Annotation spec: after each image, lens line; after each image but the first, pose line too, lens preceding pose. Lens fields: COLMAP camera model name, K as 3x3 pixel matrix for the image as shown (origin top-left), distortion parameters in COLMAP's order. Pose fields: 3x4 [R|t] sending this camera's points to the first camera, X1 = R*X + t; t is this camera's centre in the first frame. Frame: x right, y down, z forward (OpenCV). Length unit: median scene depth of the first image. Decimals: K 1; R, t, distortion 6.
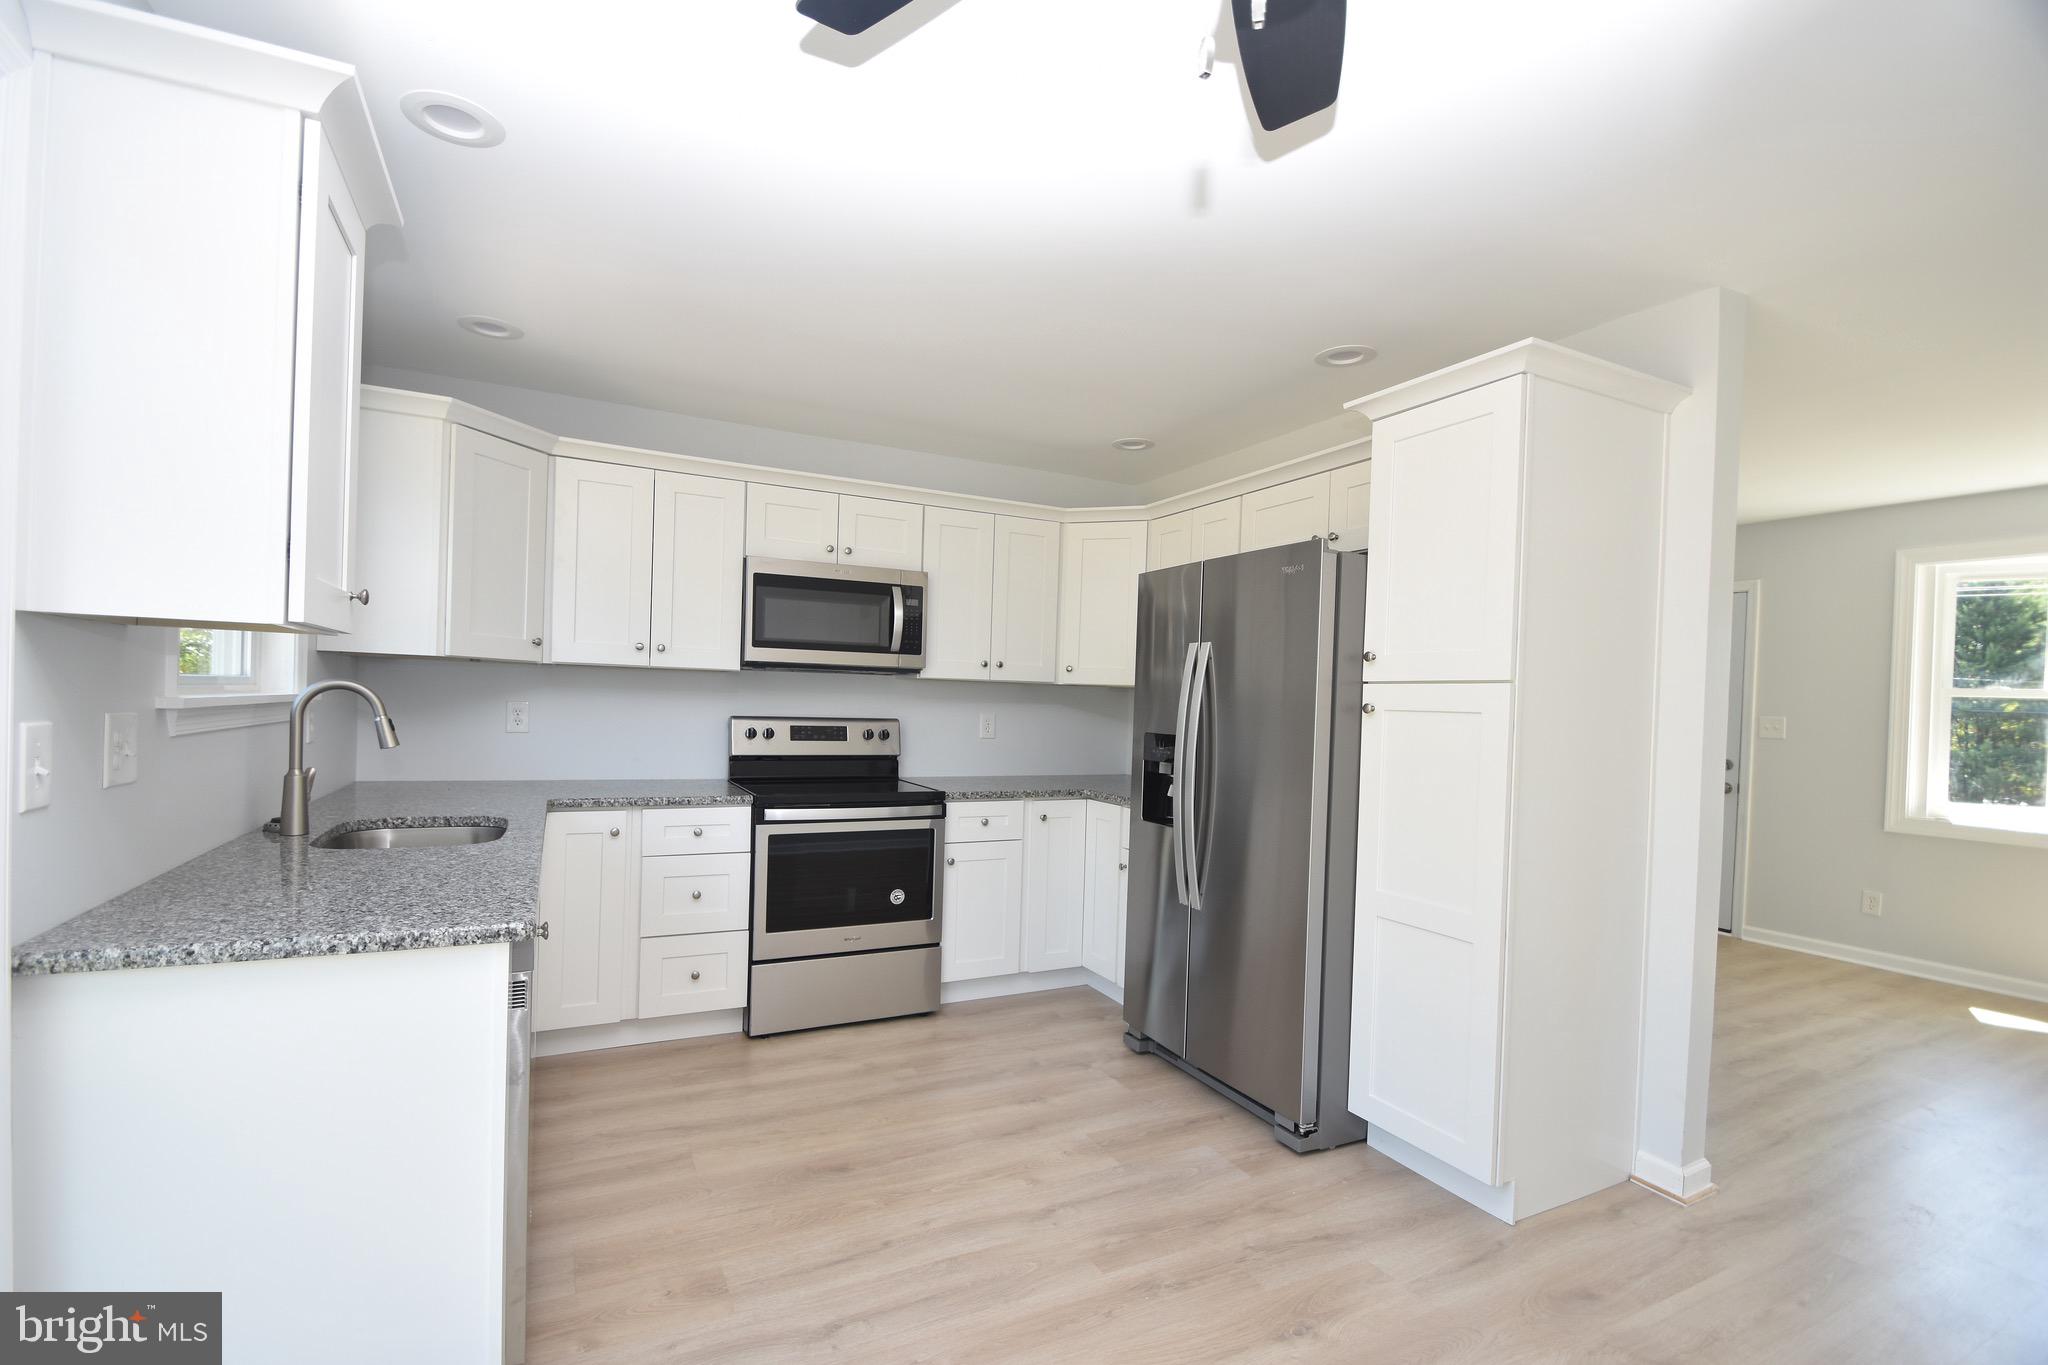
lens RADIAL K [[930.3, 0, 1024.0], [0, 930.3, 682.5], [0, 0, 1]] dist [-0.016369, -0.000306]
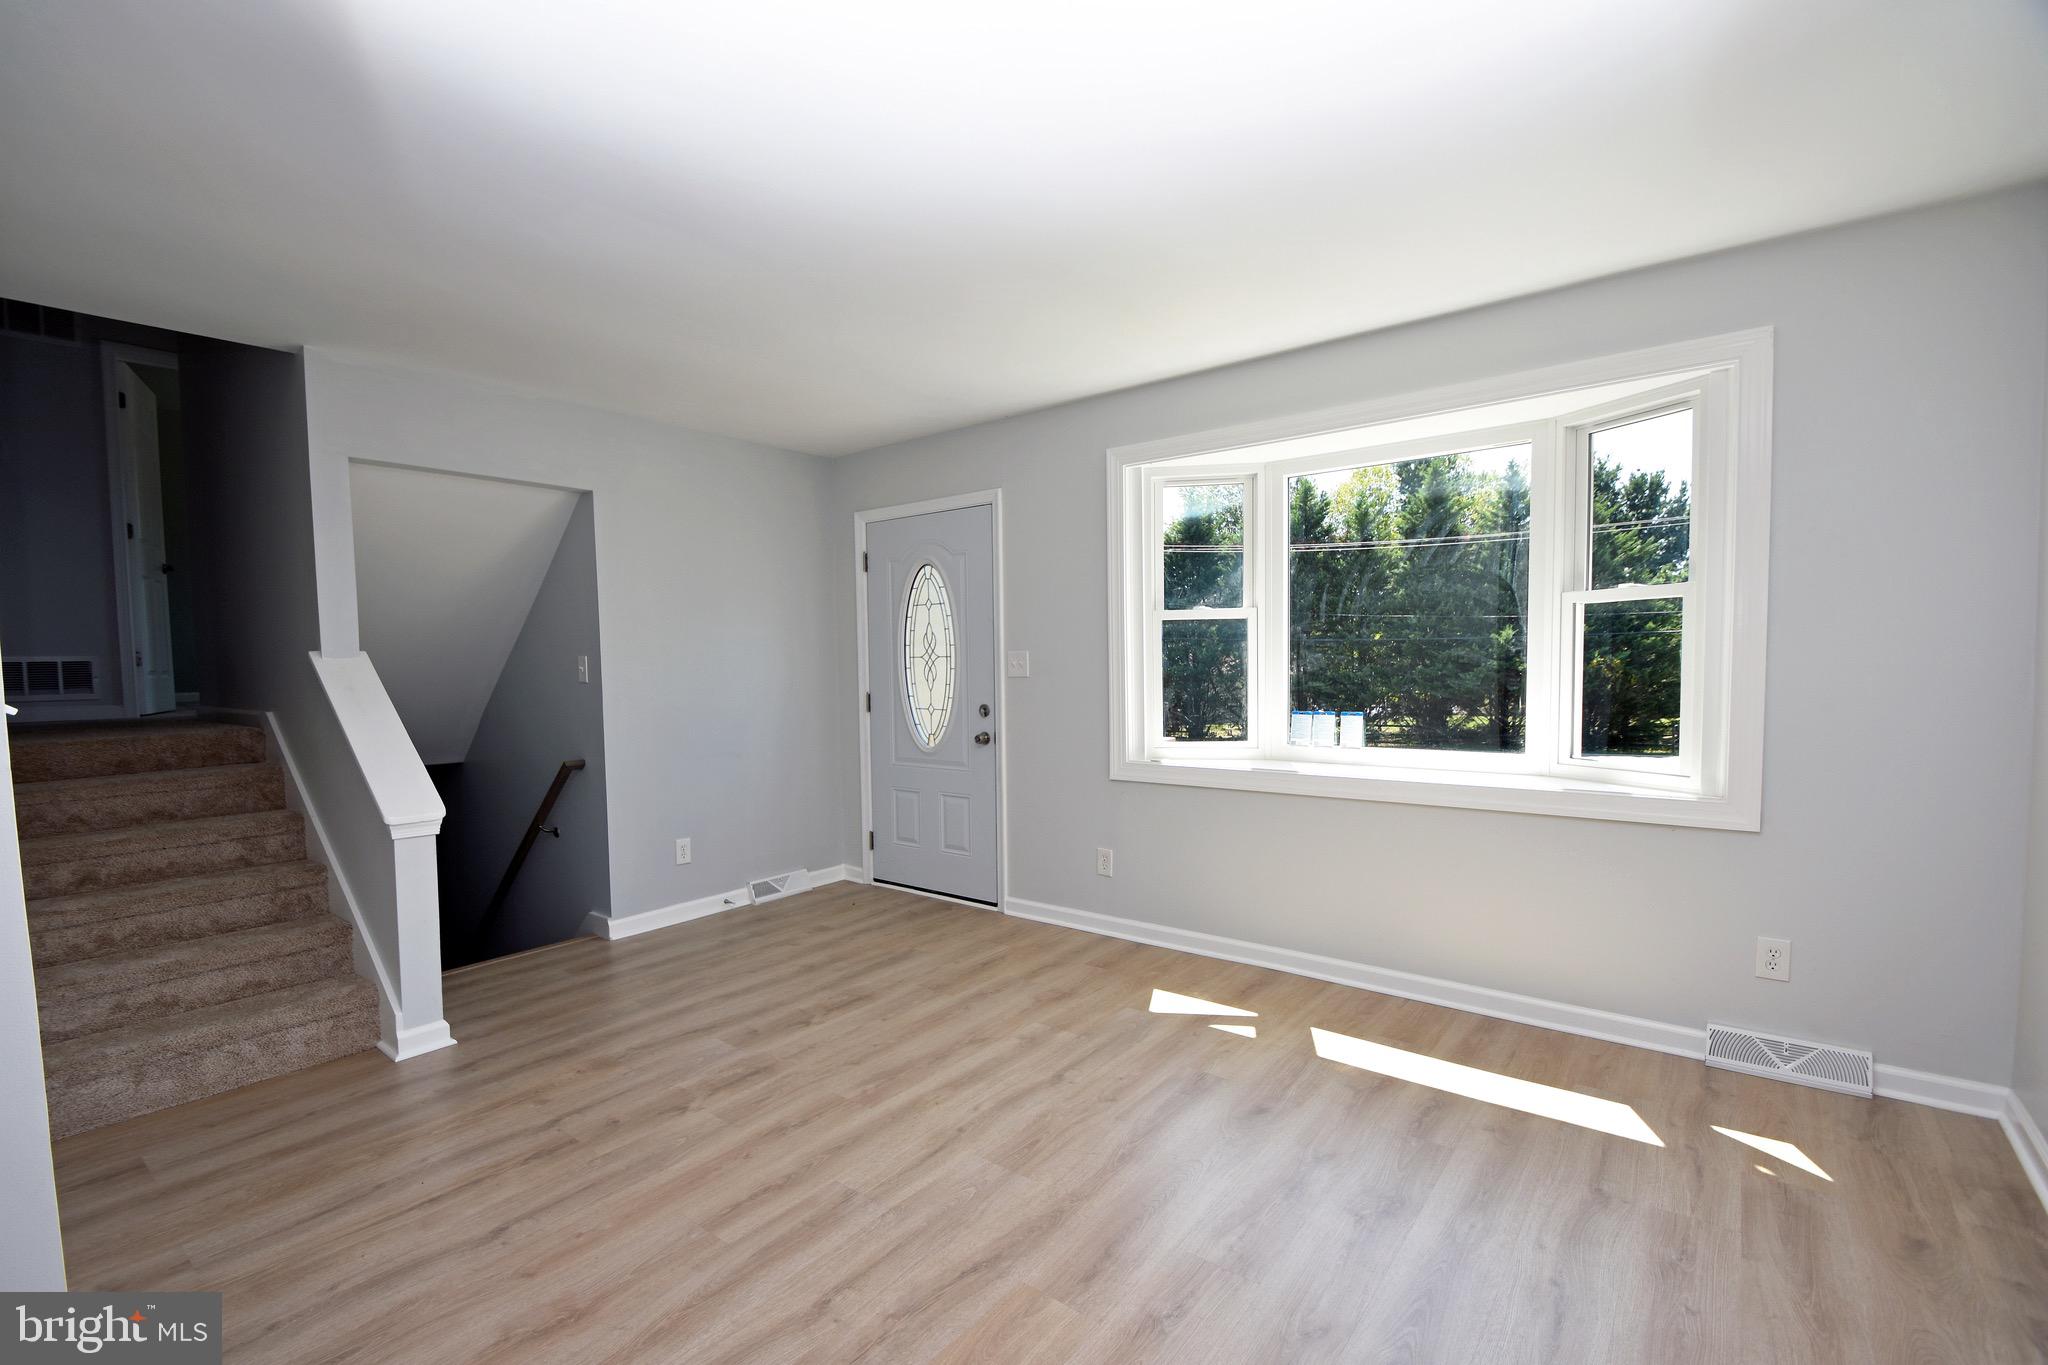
lens RADIAL K [[894.8, 0, 1024.0], [0, 894.8, 682.5], [0, 0, 1]] dist [-0.000489, -0.000086]
pose [[0.908347, -0.059502, 0.413963, 0.535030], [0.040580, 0.997696, 0.054363, 0.023284], [-0.416244, -0.032582, 0.908669, 0.278414]]
